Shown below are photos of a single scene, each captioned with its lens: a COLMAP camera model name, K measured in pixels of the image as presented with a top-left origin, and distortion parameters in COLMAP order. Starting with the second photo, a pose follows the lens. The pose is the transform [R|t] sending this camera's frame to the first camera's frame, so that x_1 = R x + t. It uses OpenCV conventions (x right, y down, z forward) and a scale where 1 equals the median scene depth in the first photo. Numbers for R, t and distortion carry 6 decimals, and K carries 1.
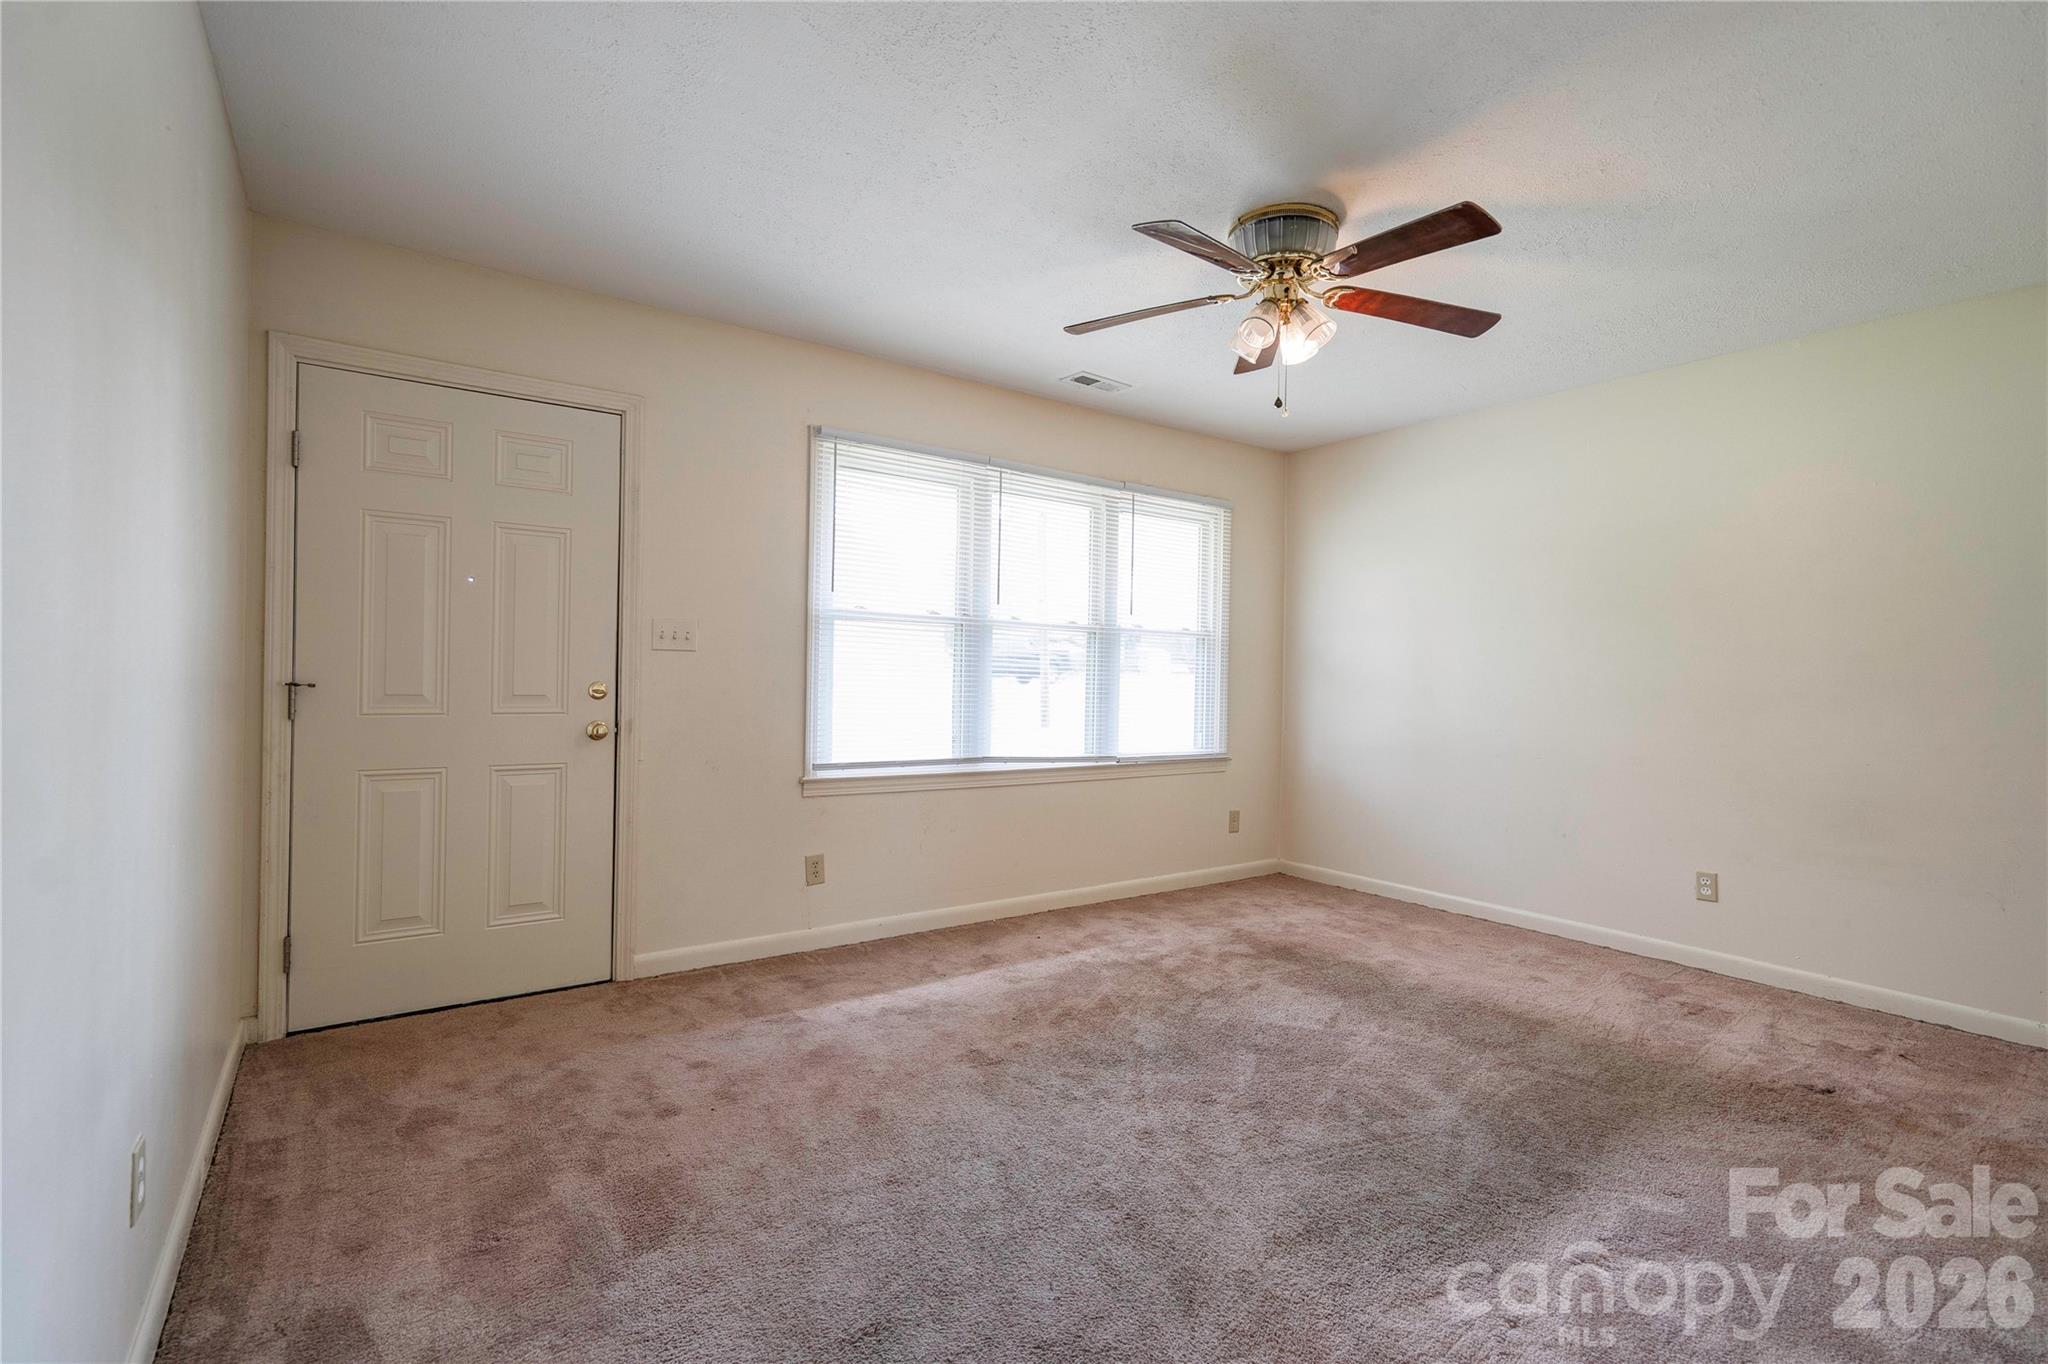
lens RADIAL K [[952.0, 0, 1025.9], [0, 952.0, 672.5], [0, 0, 1]] dist [-0.001158, 0.009827]
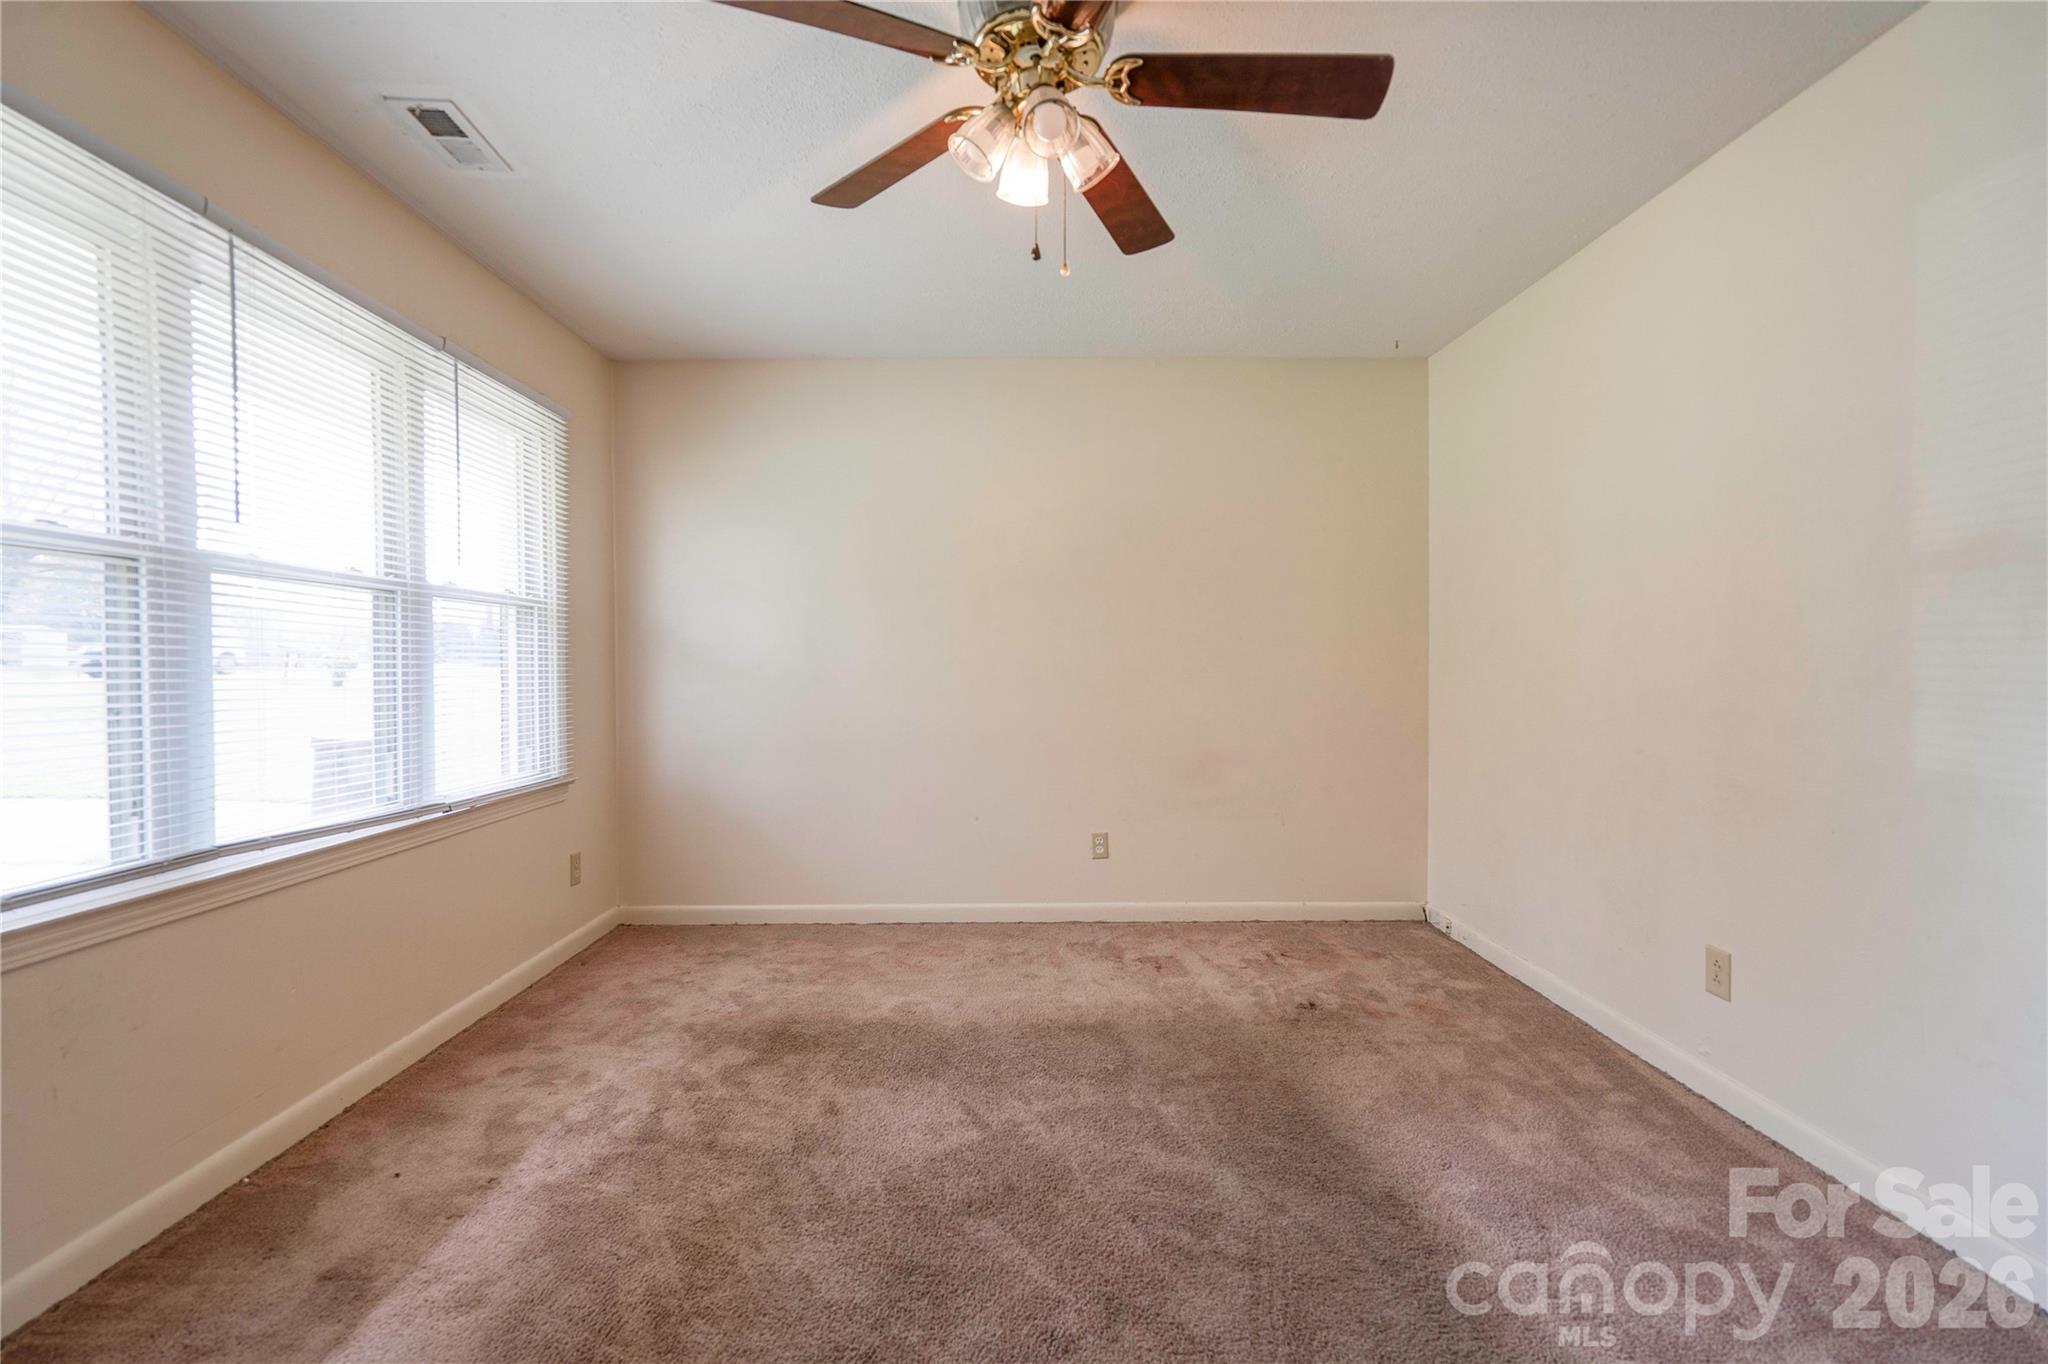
lens RADIAL K [[938.8, 0, 1011.1], [0, 938.8, 680.7], [0, 0, 1]] dist [-0.001780, 0.009376]
pose [[0.578245, -0.038552, 0.814952, -0.215502], [0.014794, 0.999214, 0.036772, -0.005739], [-0.815729, -0.009207, 0.578361, 0.462359]]
